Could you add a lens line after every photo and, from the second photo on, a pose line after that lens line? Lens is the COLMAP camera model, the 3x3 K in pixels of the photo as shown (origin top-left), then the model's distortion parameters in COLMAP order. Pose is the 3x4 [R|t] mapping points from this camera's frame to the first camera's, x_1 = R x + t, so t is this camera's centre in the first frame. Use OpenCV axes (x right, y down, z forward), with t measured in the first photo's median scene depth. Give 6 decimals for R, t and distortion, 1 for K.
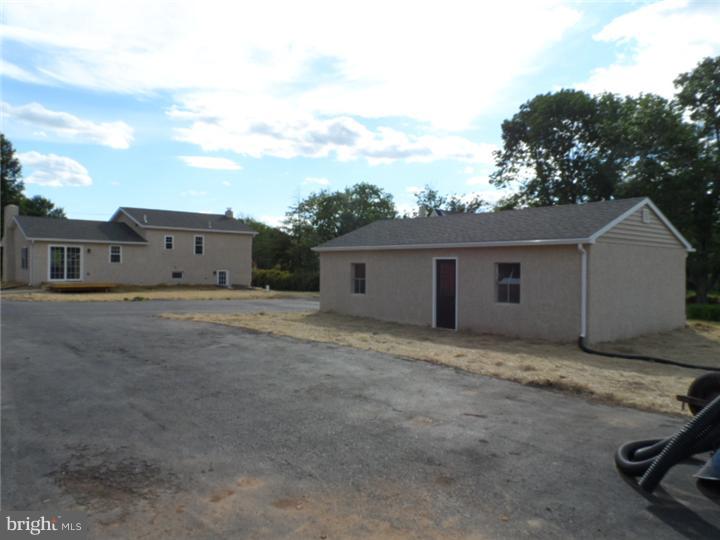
lens RADIAL K [[549.5, 0, 360.0], [0, 549.5, 270.0], [0, 0, 1]] dist [-0.009700, -0.001800]
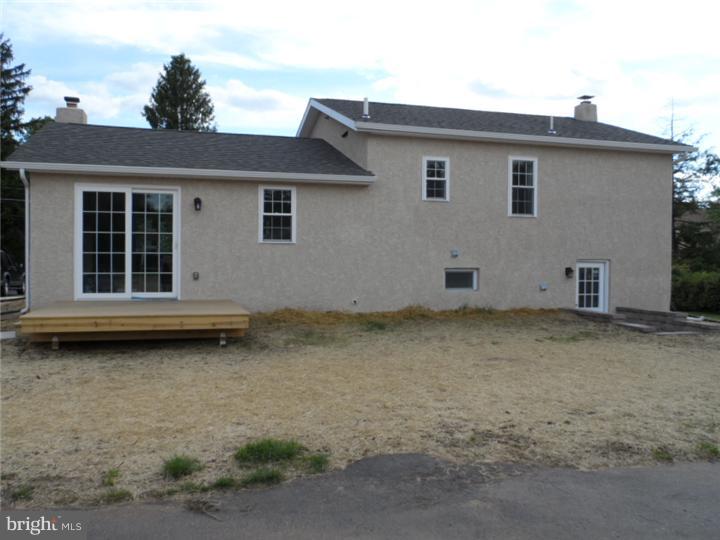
lens RADIAL K [[549.5, 0, 360.0], [0, 549.5, 270.0], [0, 0, 1]] dist [-0.009700, -0.001800]
pose [[0.900872, 0.005369, -0.434051, -0.248207], [0.001666, 0.999873, 0.015827, -0.001523], [0.434081, -0.014982, 0.900749, 0.690907]]
